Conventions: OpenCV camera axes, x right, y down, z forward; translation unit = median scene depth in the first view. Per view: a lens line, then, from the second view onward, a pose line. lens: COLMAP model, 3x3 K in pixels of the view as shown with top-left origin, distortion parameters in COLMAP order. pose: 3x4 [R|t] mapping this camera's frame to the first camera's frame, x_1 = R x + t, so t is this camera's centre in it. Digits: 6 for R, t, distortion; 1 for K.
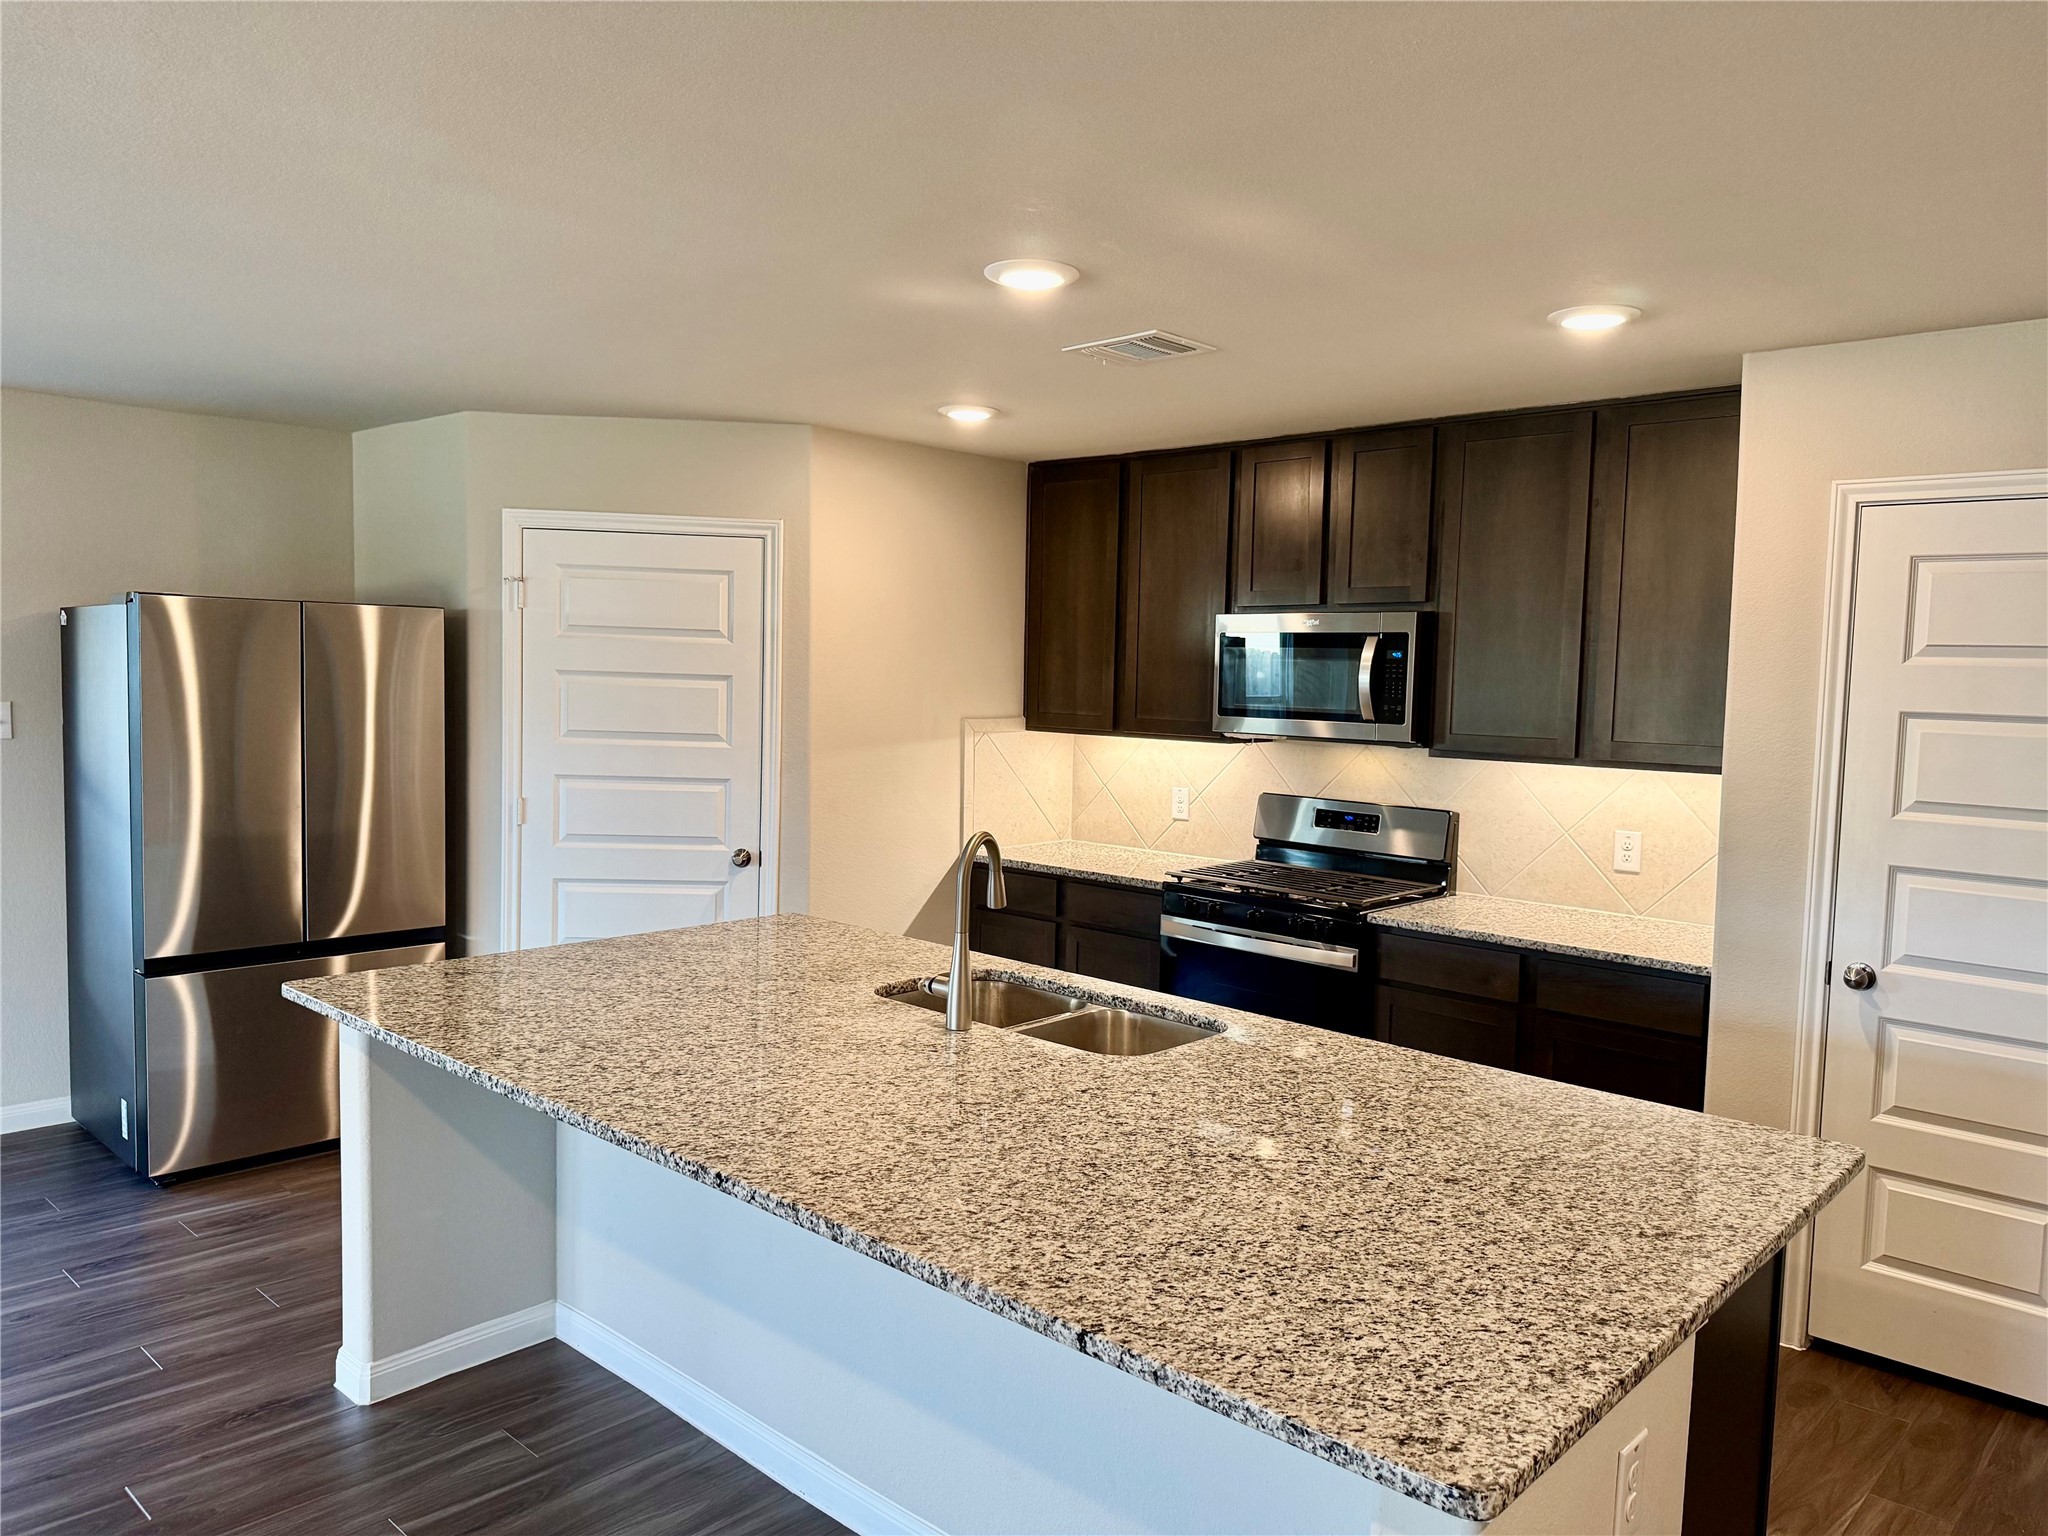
lens RADIAL K [[1443.2, 0, 1028.5], [0, 1443.2, 769.4], [0, 0, 1]] dist [0.048632, -0.070779]
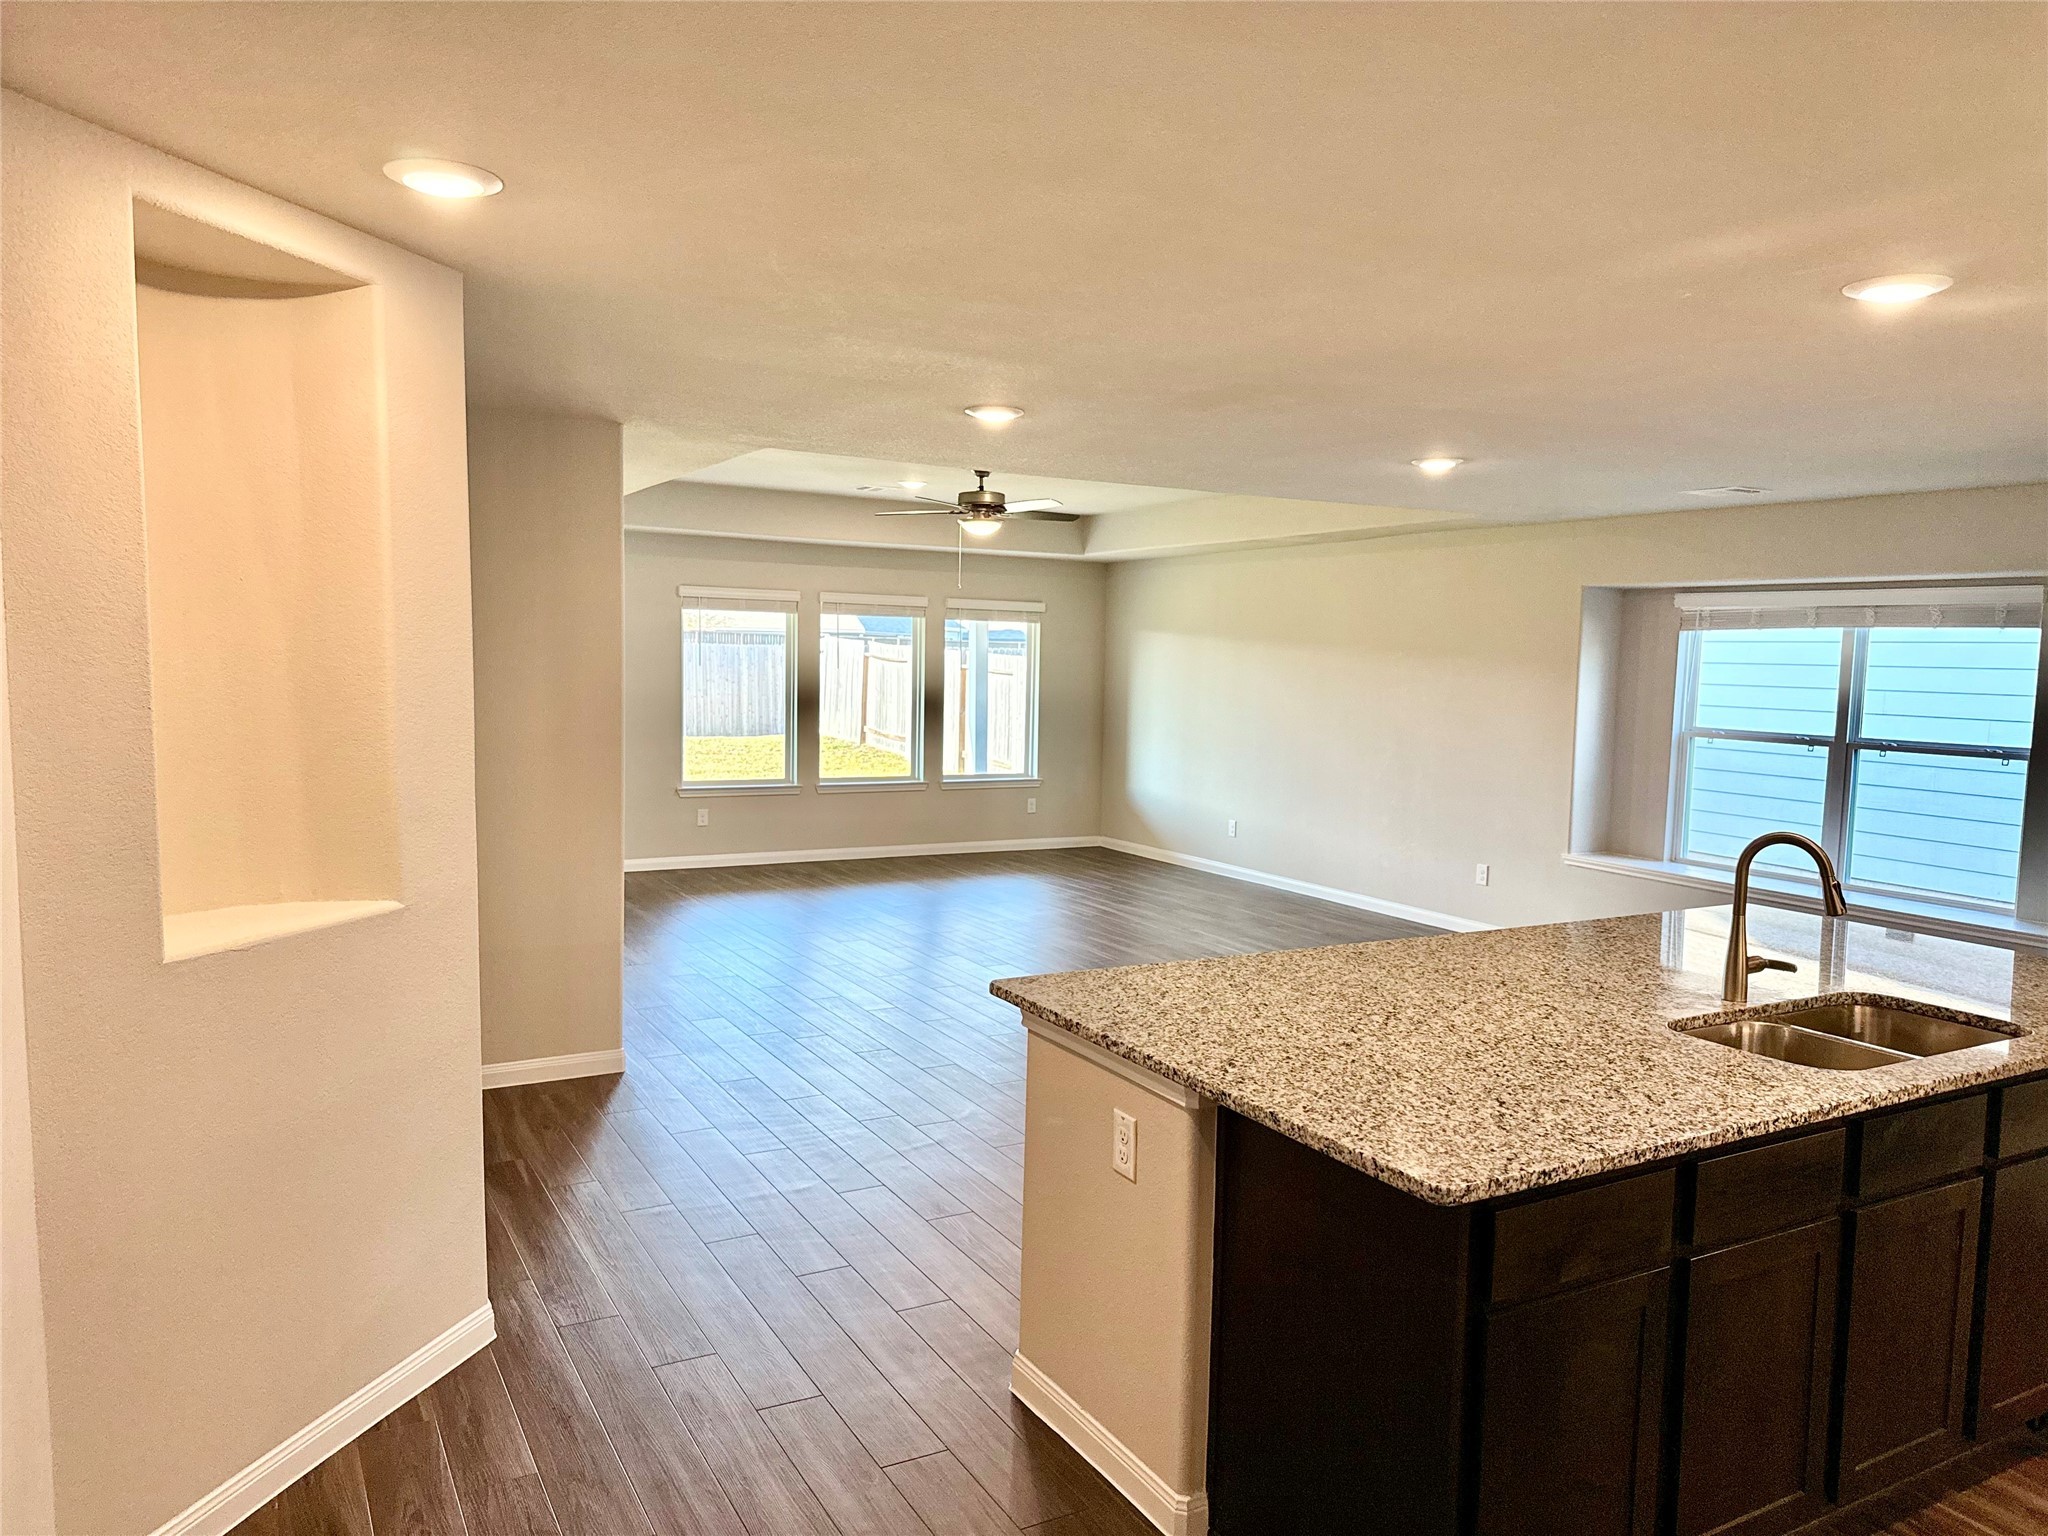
lens RADIAL K [[1443.2, 0, 1030.5], [0, 1443.2, 769.8], [0, 0, 1]] dist [0.048632, -0.070779]
pose [[-0.310869, 0.038064, -0.949690, 1.713129], [-0.103316, 0.991924, 0.073576, -0.039440], [0.944821, 0.120990, -0.304425, 1.145816]]
